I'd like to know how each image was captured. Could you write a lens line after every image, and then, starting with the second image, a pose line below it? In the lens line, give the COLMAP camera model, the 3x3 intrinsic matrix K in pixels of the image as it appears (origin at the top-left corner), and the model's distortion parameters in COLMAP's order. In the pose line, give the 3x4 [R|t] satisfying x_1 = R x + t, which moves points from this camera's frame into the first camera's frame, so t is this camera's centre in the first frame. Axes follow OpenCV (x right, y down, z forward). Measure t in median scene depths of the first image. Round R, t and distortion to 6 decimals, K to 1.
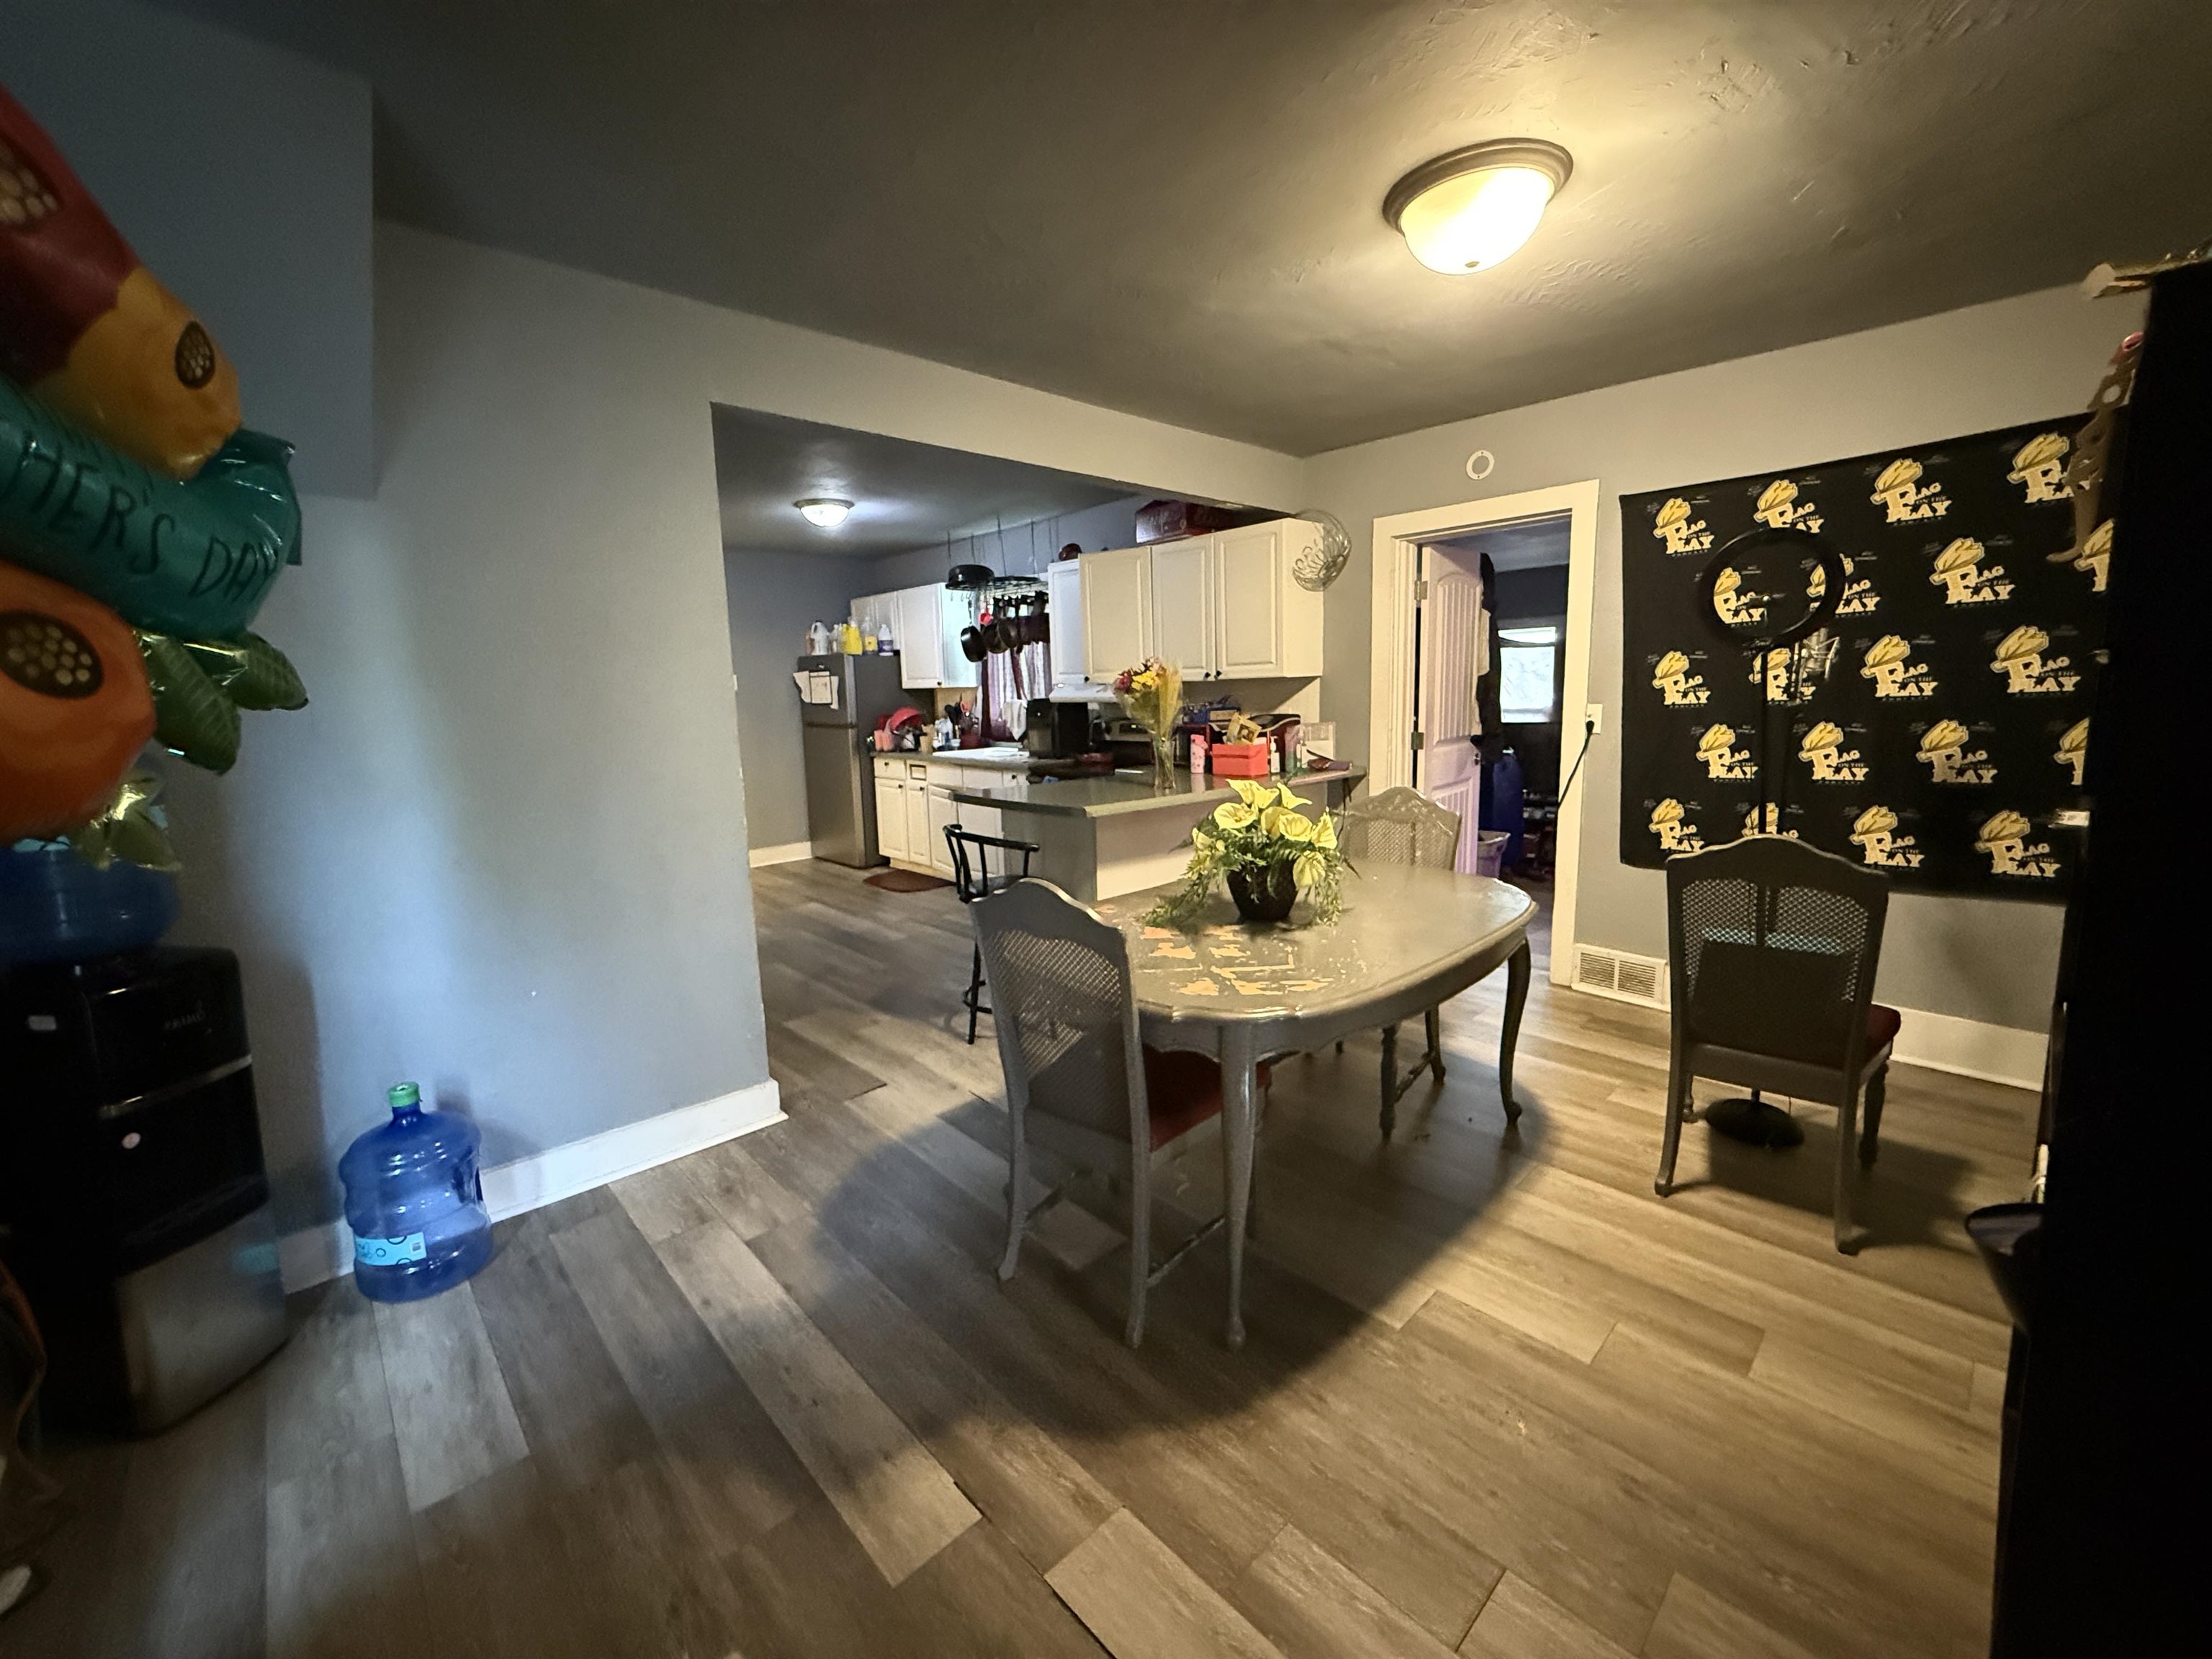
lens RADIAL K [[887.0, 0, 1094.2], [0, 887.0, 840.5], [0, 0, 1]] dist [-0.000918, 0.000159]
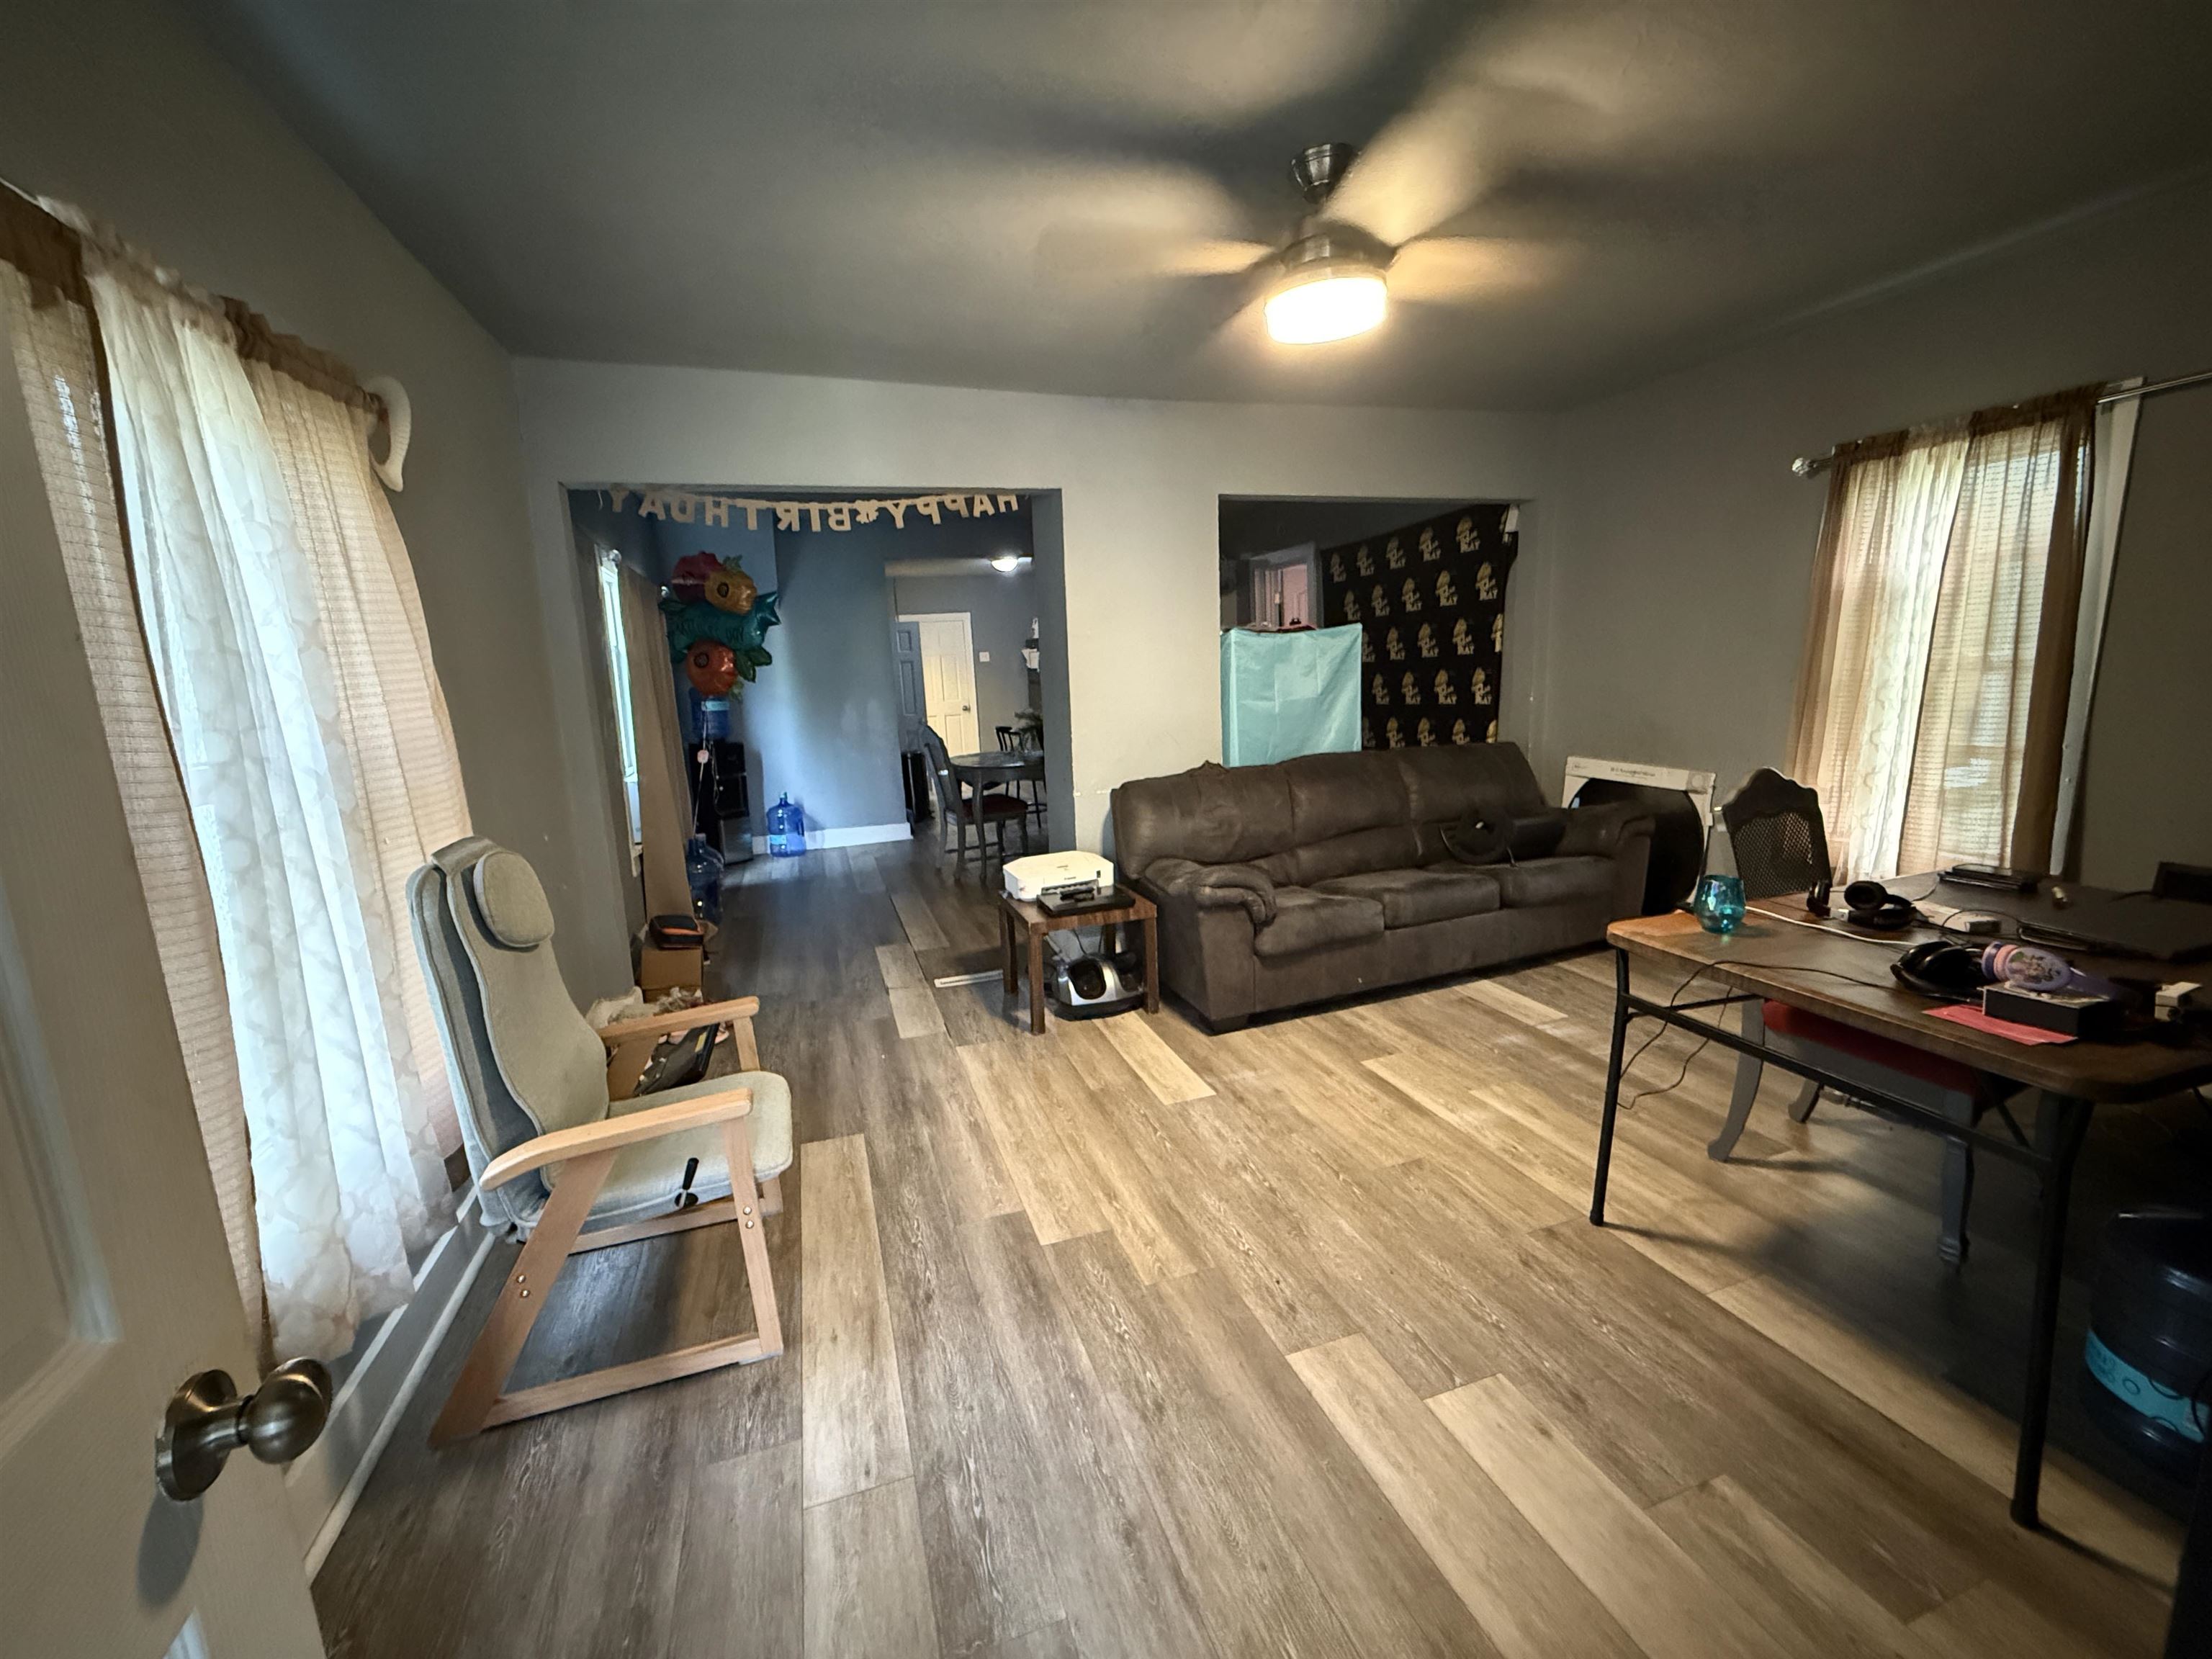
lens RADIAL K [[887.0, 0, 1087.6], [0, 887.0, 837.1], [0, 0, 1]] dist [-0.000918, 0.000159]
pose [[0.905253, 0.064782, -0.419904, 1.243940], [-0.047500, 0.997543, 0.051495, 0.173473], [0.422208, -0.026670, 0.906106, -1.140090]]
